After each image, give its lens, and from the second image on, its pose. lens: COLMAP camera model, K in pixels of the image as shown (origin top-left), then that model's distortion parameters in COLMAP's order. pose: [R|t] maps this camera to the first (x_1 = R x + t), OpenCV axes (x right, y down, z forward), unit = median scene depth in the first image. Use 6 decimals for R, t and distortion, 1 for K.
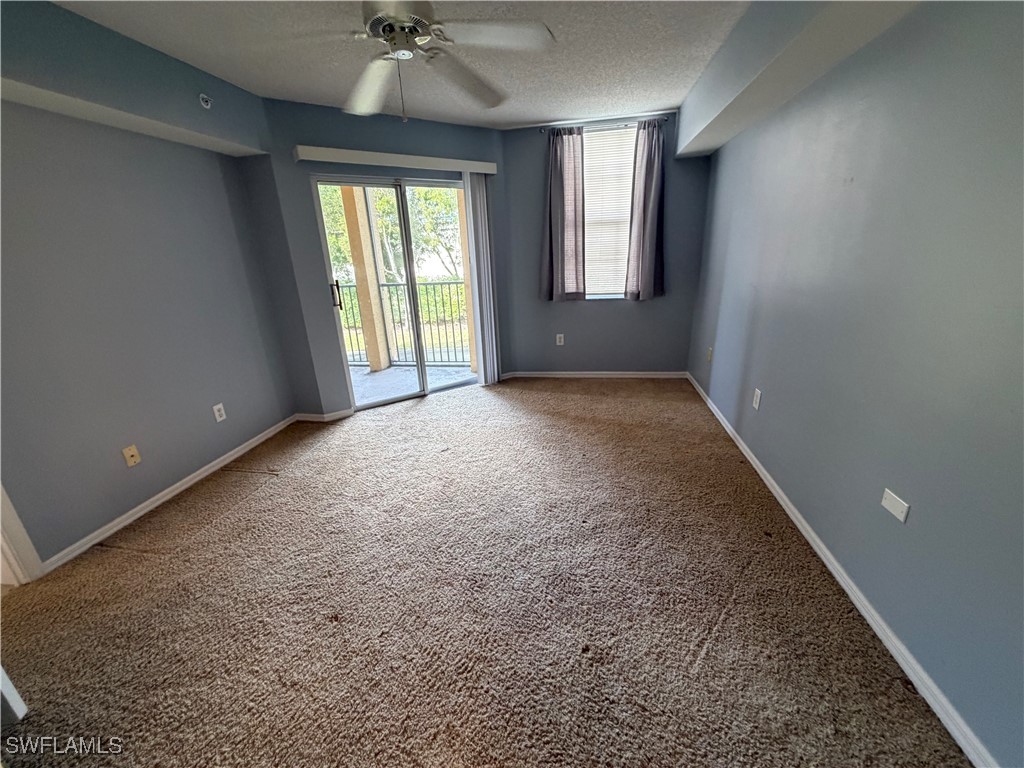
lens RADIAL K [[404.3, 0, 512.1], [0, 404.3, 390.2], [0, 0, 1]] dist [0.002535, -0.000017]
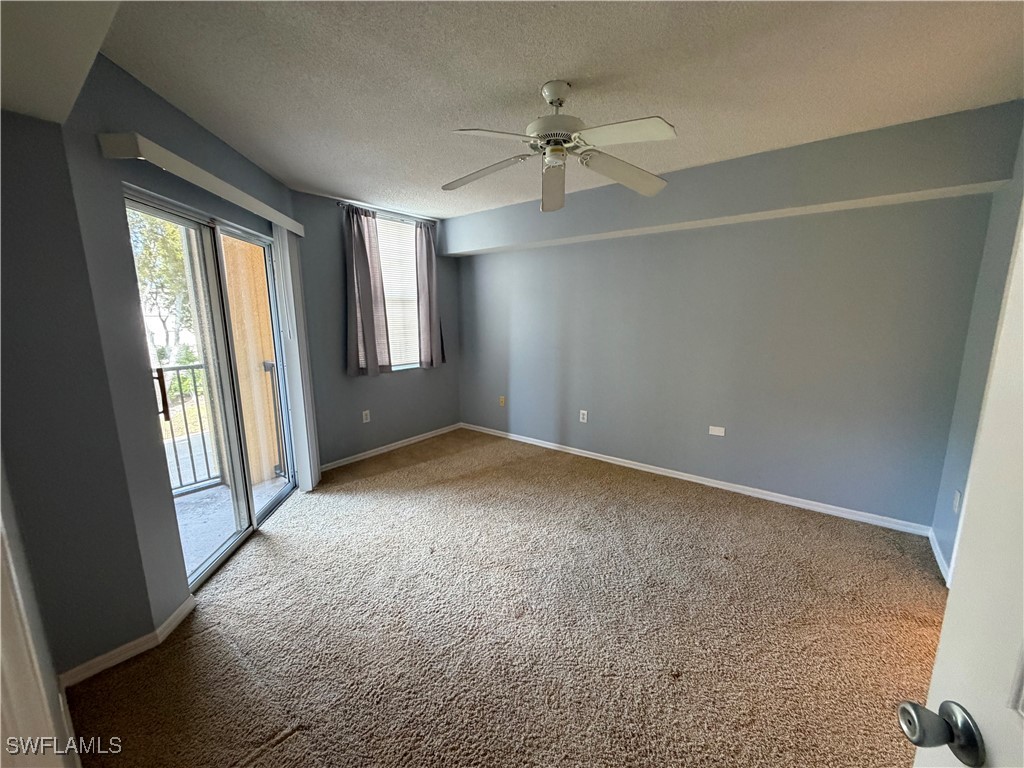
lens RADIAL K [[404.3, 0, 512.1], [0, 404.3, 390.2], [0, 0, 1]] dist [0.002535, -0.000017]
pose [[0.477365, -0.123919, 0.869923, -0.621984], [0.276890, 0.960783, -0.015080, -0.091054], [-0.833939, 0.248071, 0.492956, 0.297517]]
